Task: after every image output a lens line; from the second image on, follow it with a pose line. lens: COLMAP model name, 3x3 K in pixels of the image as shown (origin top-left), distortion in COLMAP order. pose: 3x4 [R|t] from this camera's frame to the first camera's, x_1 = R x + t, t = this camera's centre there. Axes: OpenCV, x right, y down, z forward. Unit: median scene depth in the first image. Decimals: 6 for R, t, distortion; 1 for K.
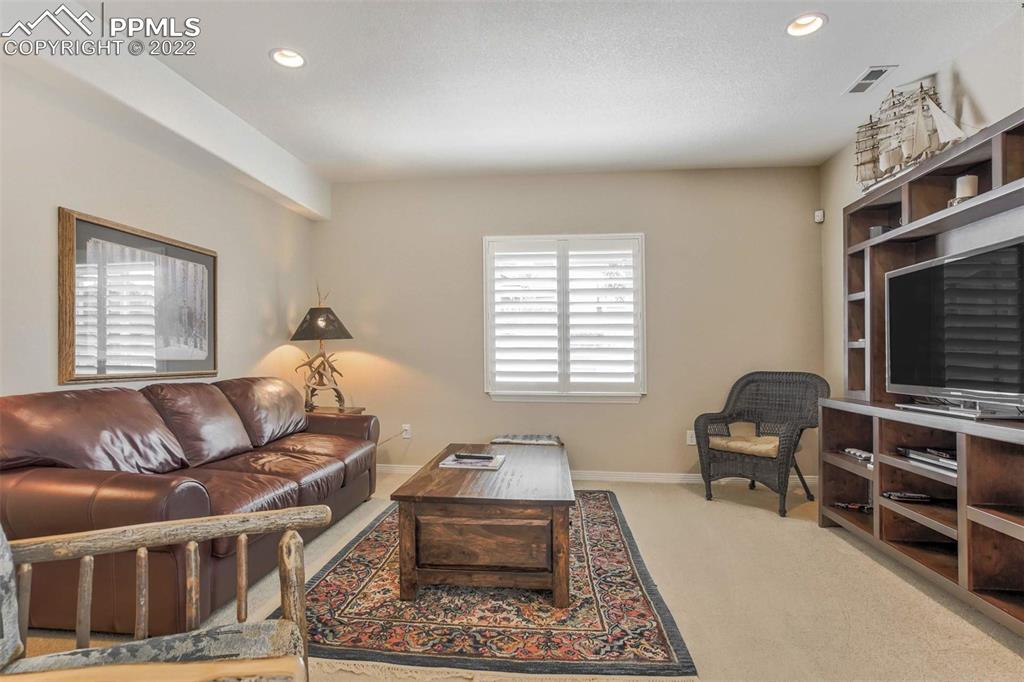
lens RADIAL K [[529.6, 0, 504.8], [0, 529.6, 343.2], [0, 0, 1]] dist [-0.011091, 0.002976]
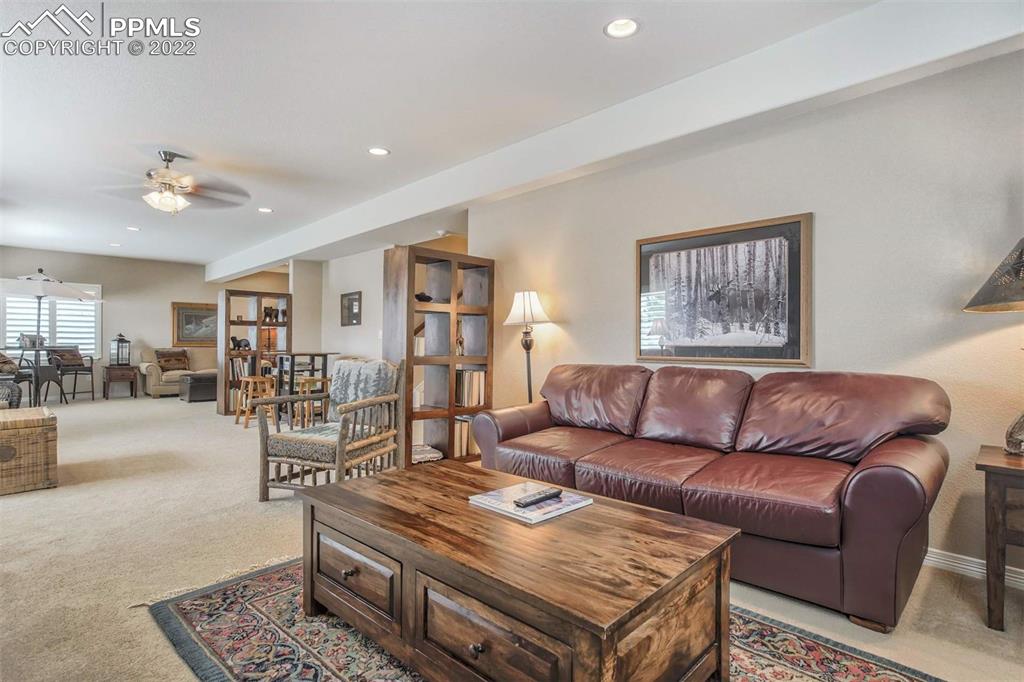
lens RADIAL K [[529.6, 0, 509.0], [0, 529.6, 343.5], [0, 0, 1]] dist [-0.011091, 0.002976]
pose [[-0.619923, -0.004162, -0.784652, 0.543313], [0.008656, 0.999889, -0.012143, 0.046134], [0.784615, -0.014320, -0.619818, 1.623302]]
